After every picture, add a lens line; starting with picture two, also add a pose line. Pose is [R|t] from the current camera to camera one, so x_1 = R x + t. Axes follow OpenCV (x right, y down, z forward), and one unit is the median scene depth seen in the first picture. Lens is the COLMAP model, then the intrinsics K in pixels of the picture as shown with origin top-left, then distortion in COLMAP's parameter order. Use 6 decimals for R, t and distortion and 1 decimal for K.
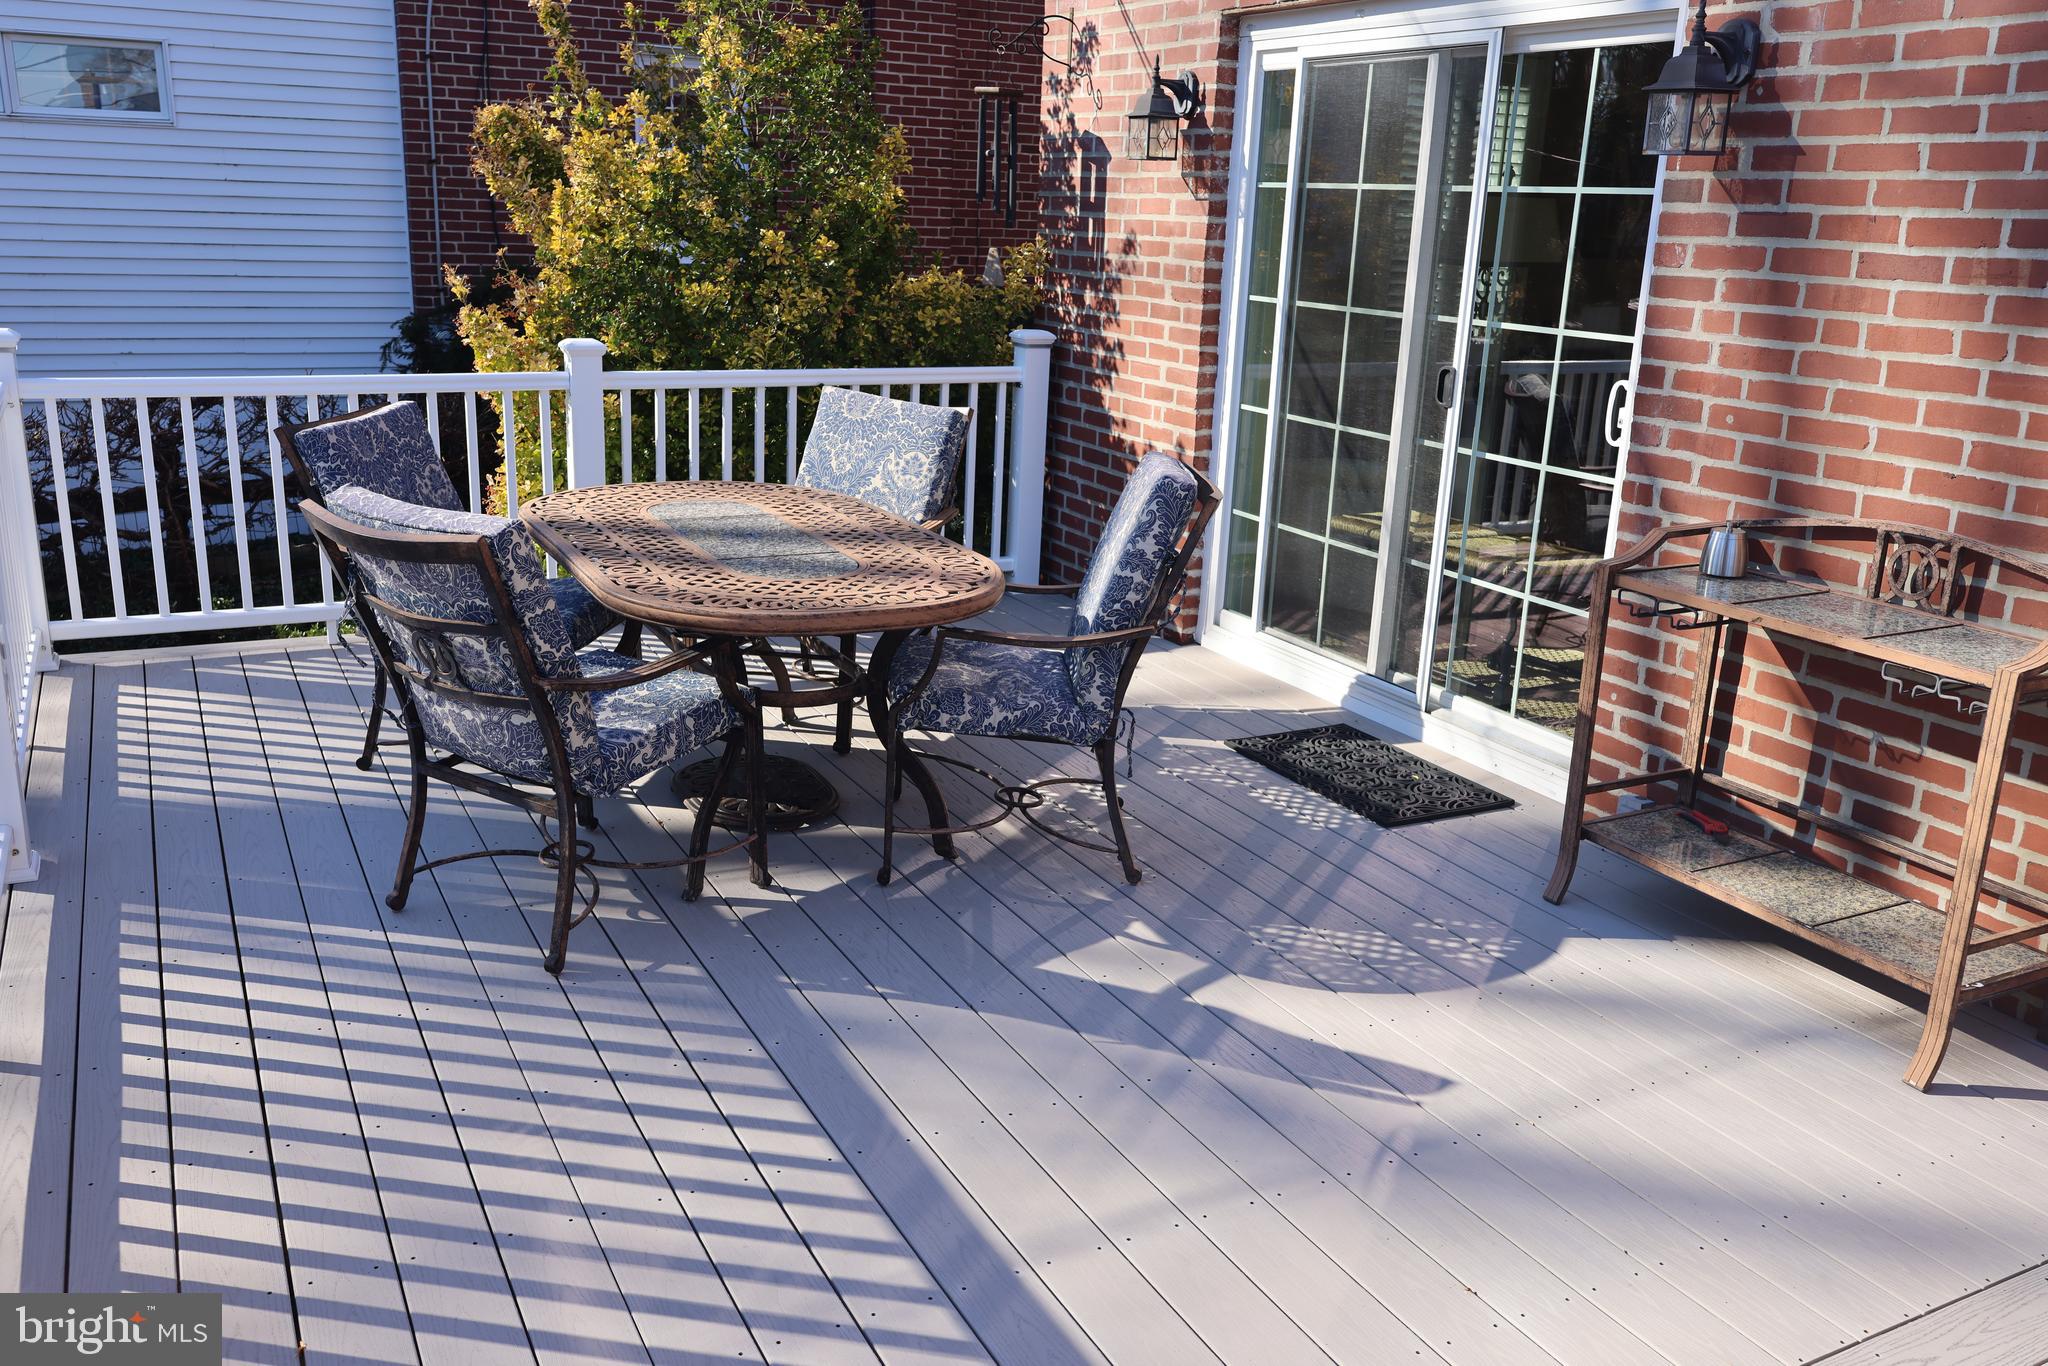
lens RADIAL K [[1642.7, 0, 1024.0], [0, 1642.7, 683.0], [0, 0, 1]] dist [-0.005711, -0.001103]
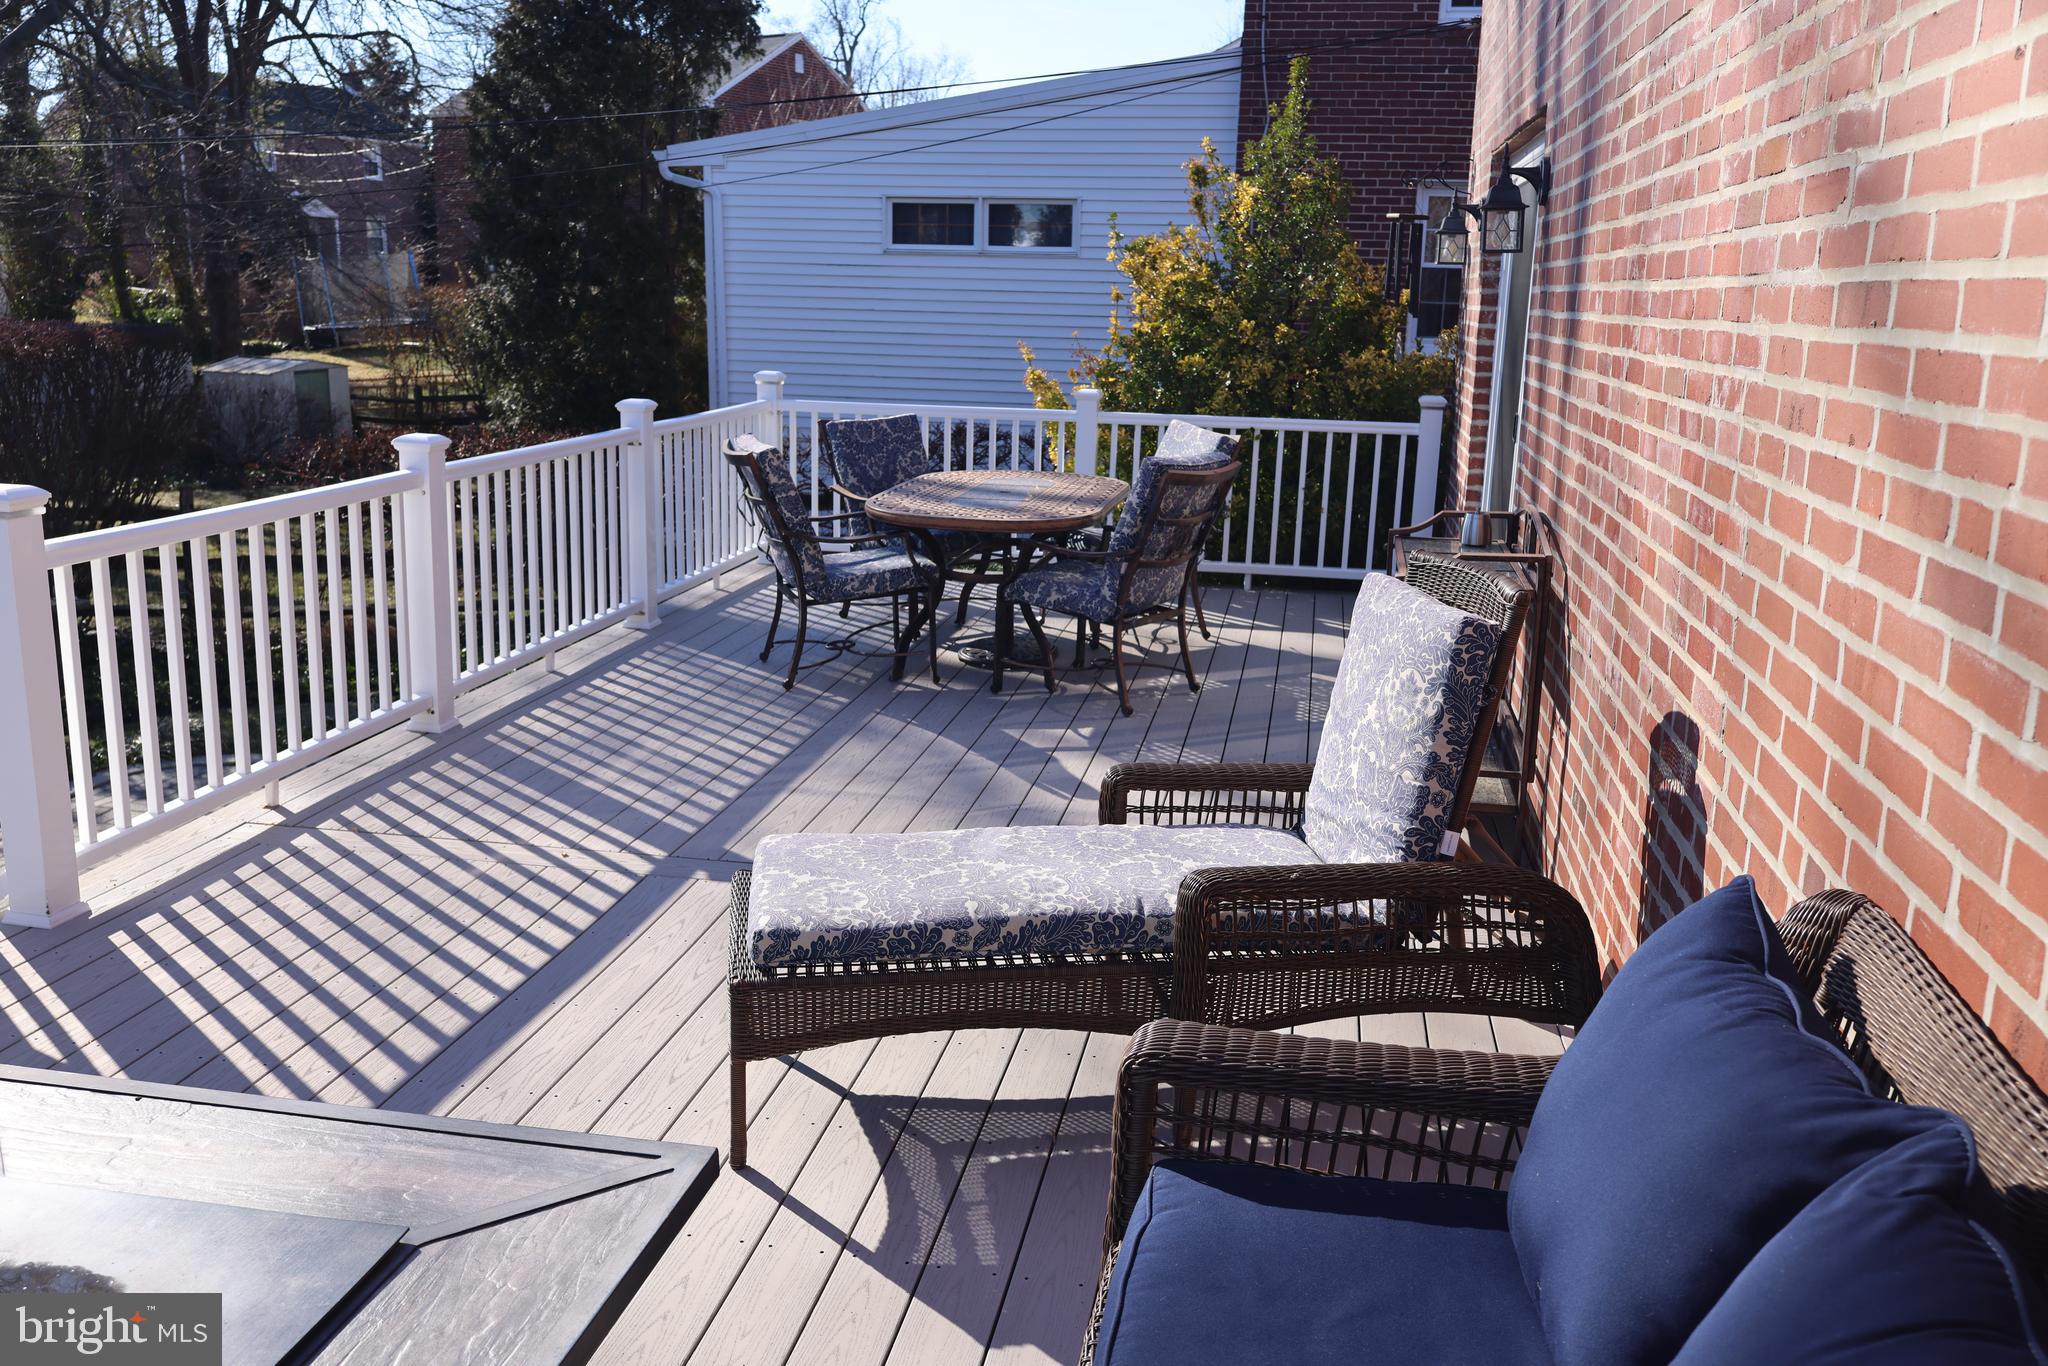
lens RADIAL K [[1610.3, 0, 1024.0], [0, 1610.3, 683.0], [0, 0, 1]] dist [0.000832, 0.001794]
pose [[0.787679, 0.130513, -0.602103, 0.590063], [-0.167626, 0.985835, -0.005599, 0.074130], [0.592844, 0.105338, 0.798399, -0.191103]]
